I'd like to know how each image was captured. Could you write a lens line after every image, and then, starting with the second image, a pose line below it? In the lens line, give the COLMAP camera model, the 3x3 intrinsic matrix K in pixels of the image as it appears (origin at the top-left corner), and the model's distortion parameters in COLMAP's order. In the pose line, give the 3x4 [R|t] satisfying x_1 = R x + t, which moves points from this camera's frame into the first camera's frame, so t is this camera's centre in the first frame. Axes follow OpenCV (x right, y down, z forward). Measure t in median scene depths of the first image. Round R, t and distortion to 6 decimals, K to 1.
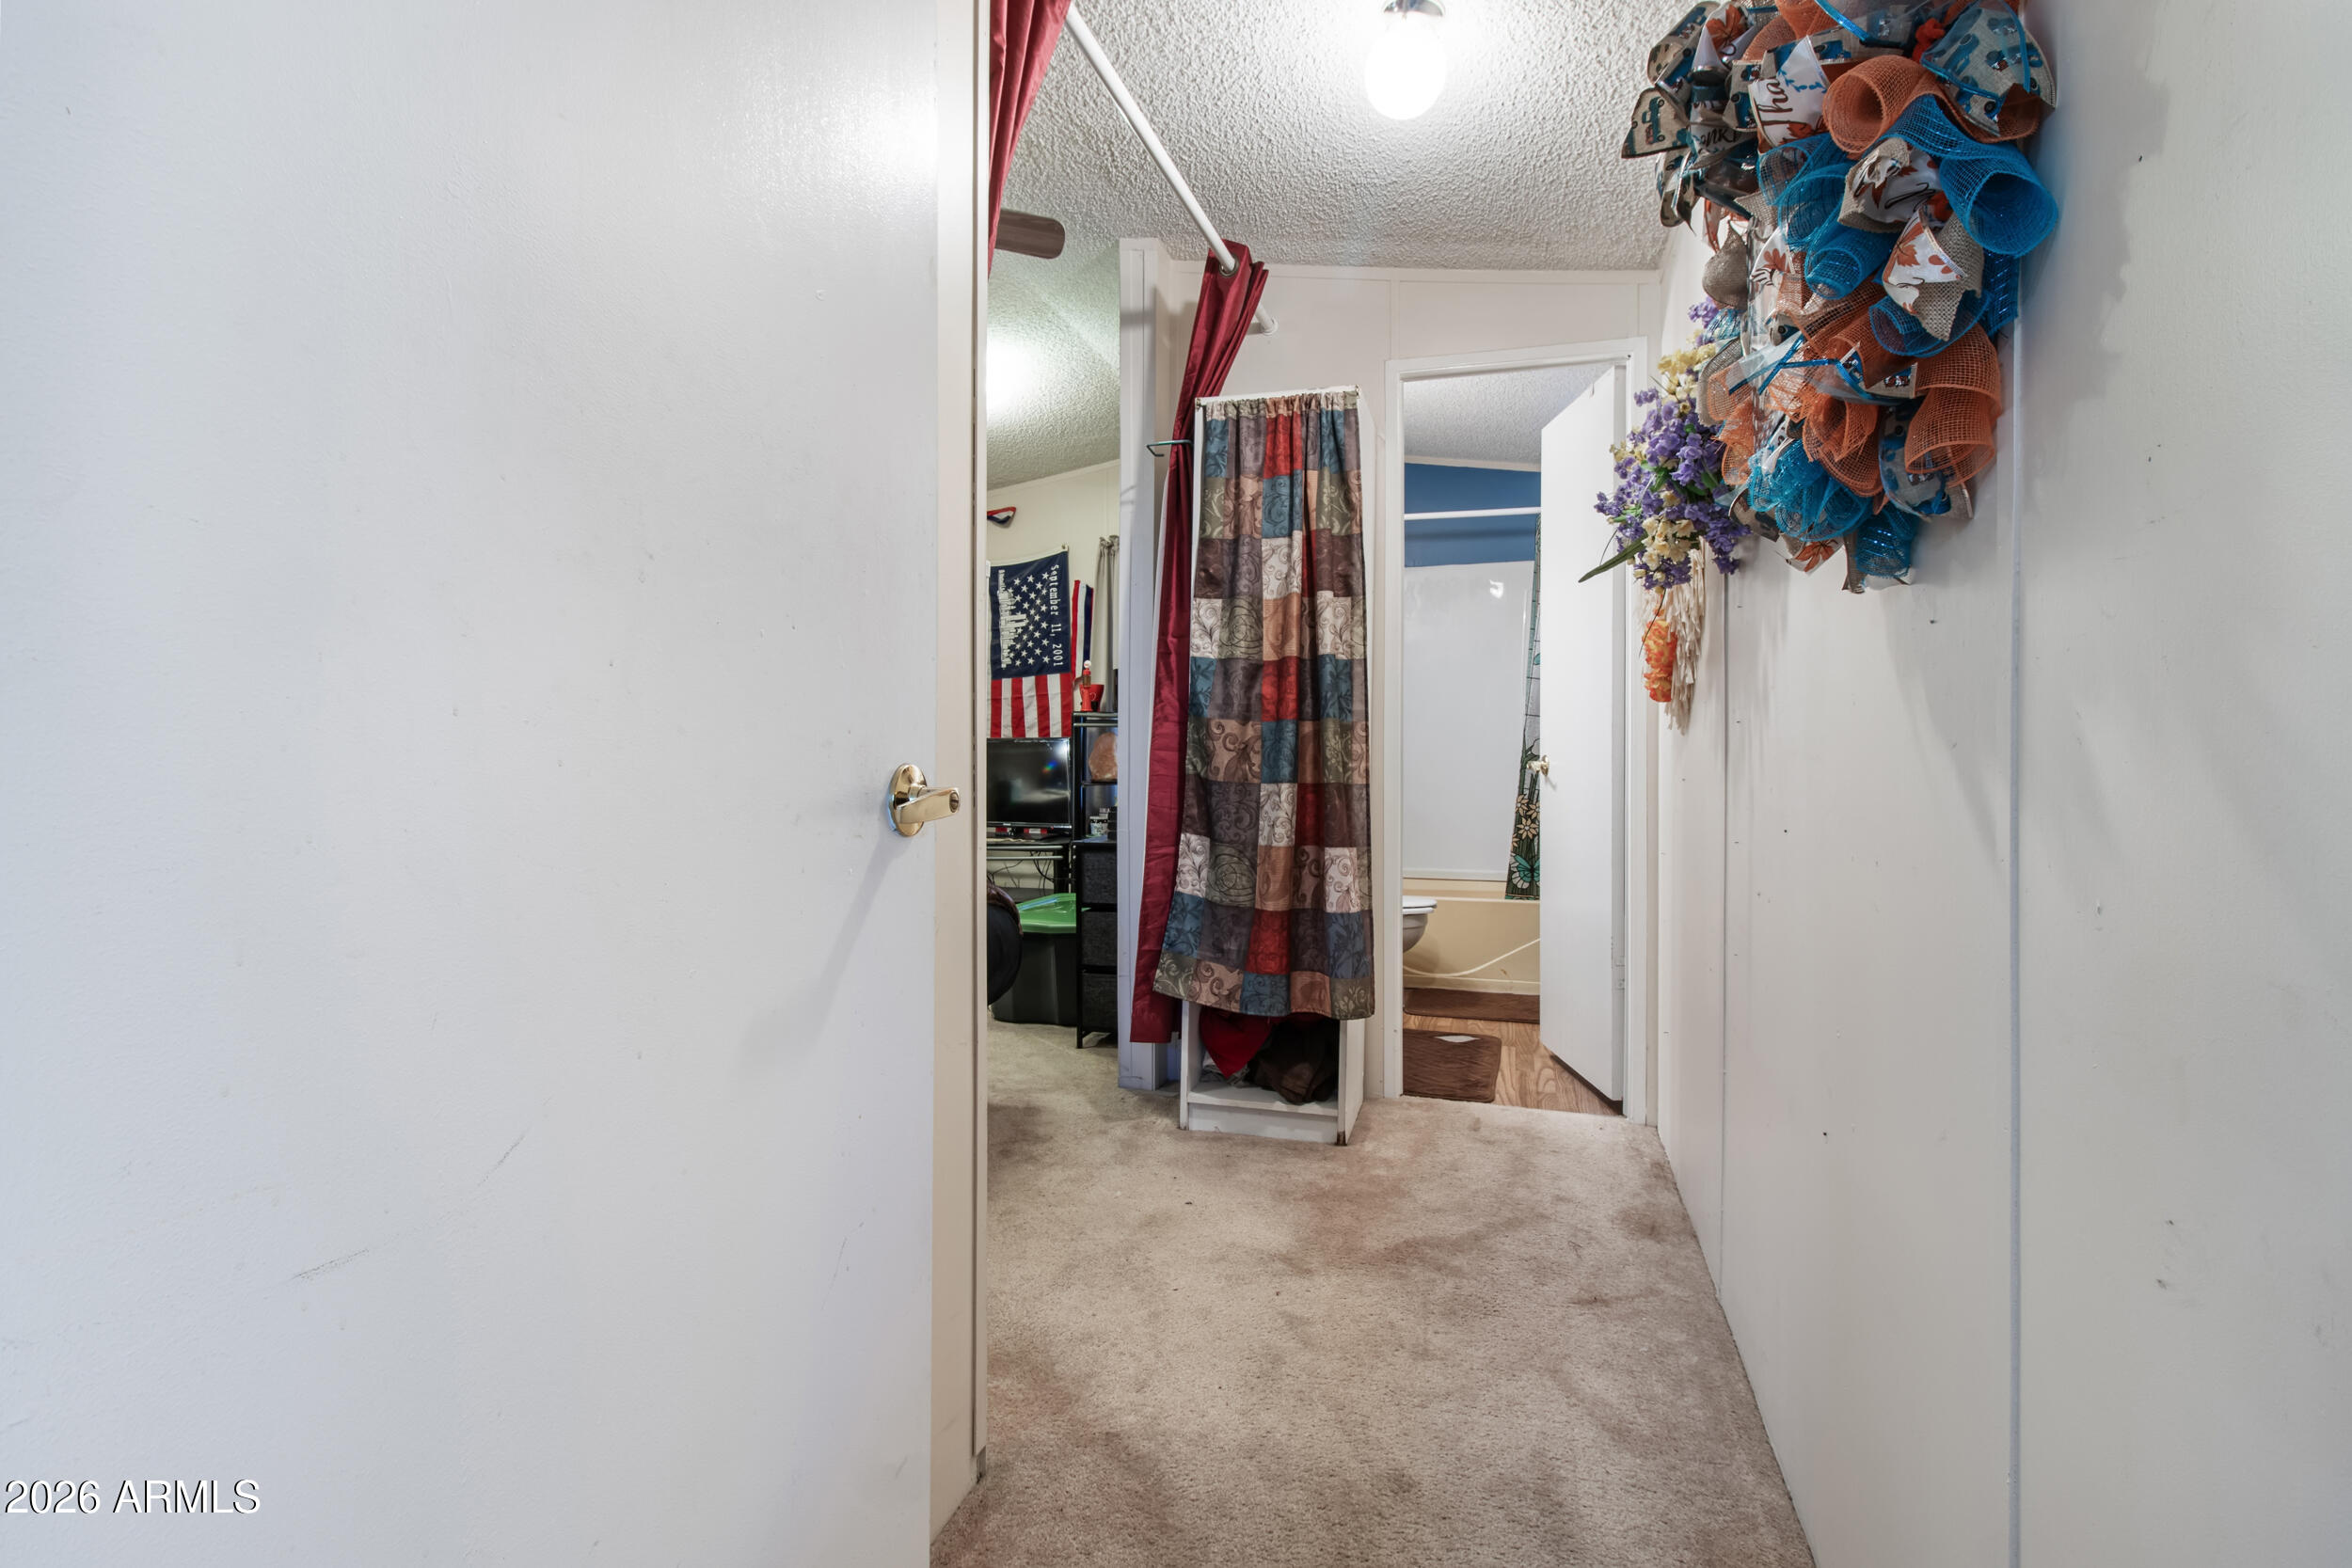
lens RADIAL K [[1090.9, 0, 1175.7], [0, 1090.9, 770.0], [0, 0, 1]] dist [0.007033, 0.000711]
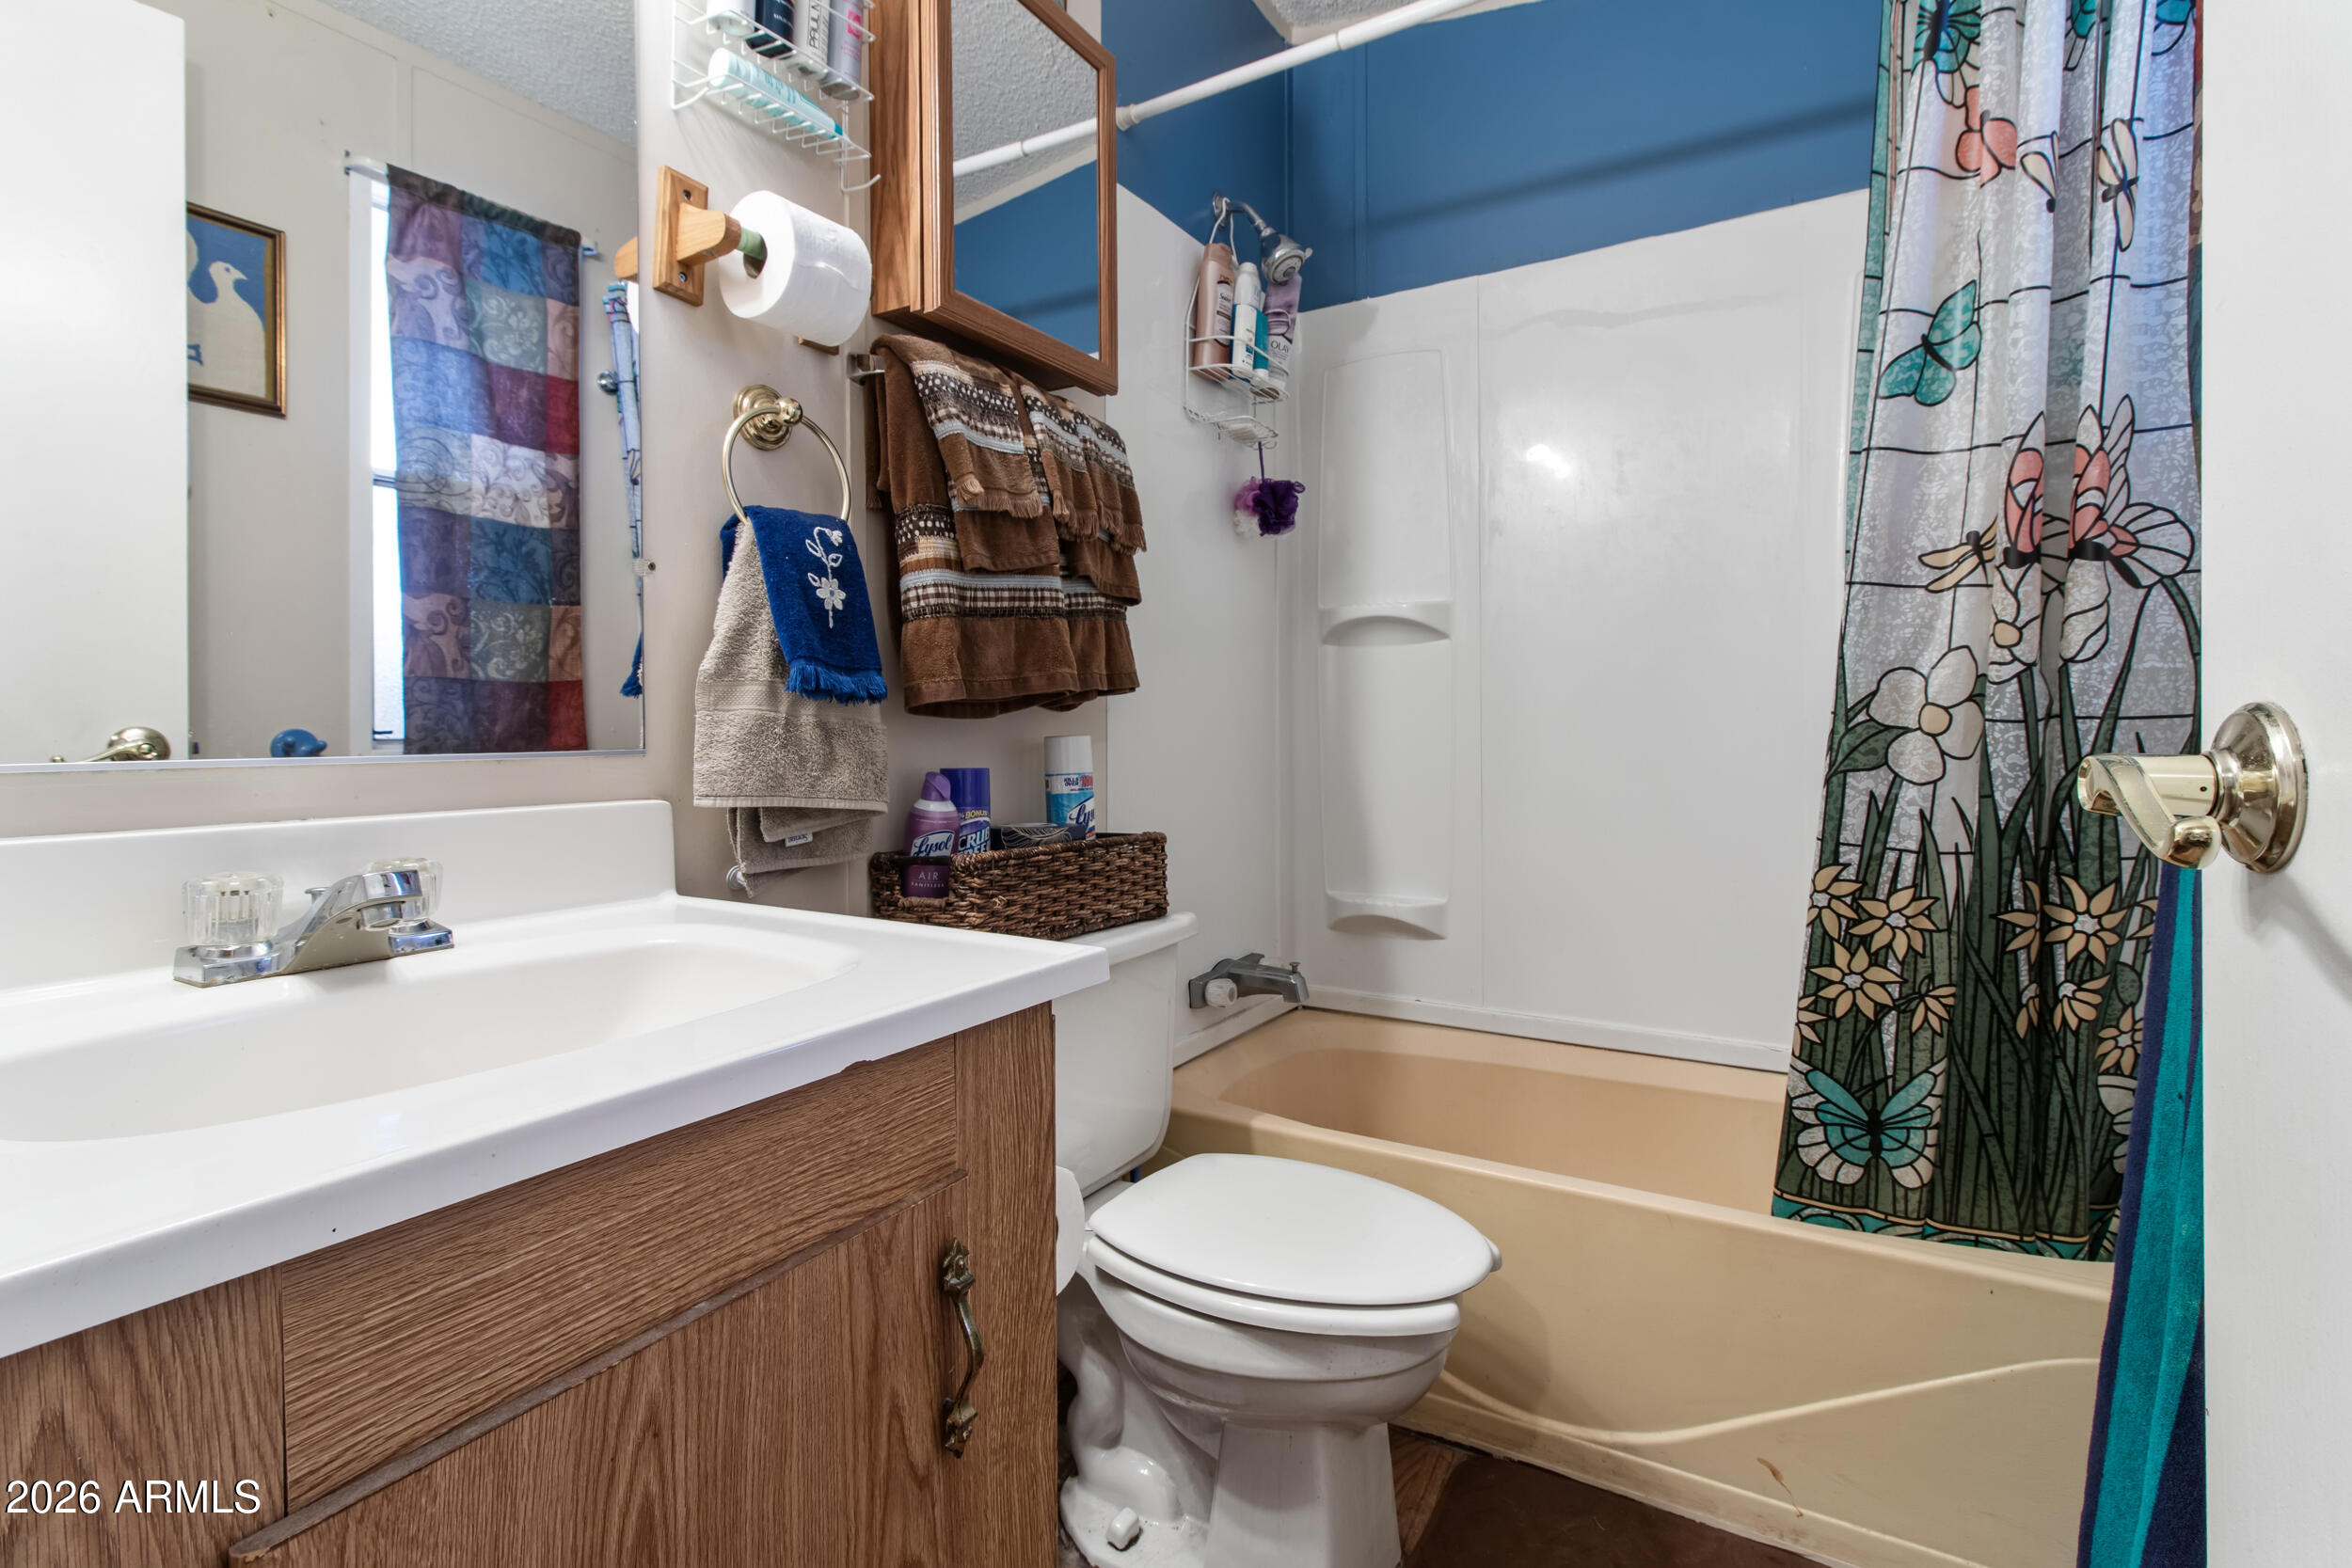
lens RADIAL K [[1090.9, 0, 1177.4], [0, 1090.9, 770.8], [0, 0, 1]] dist [0.007033, 0.000711]
pose [[0.977746, -0.005249, -0.209725, 0.207094], [0.005013, 0.999986, -0.001655, -0.002659], [0.209731, 0.000567, 0.977759, 0.676954]]
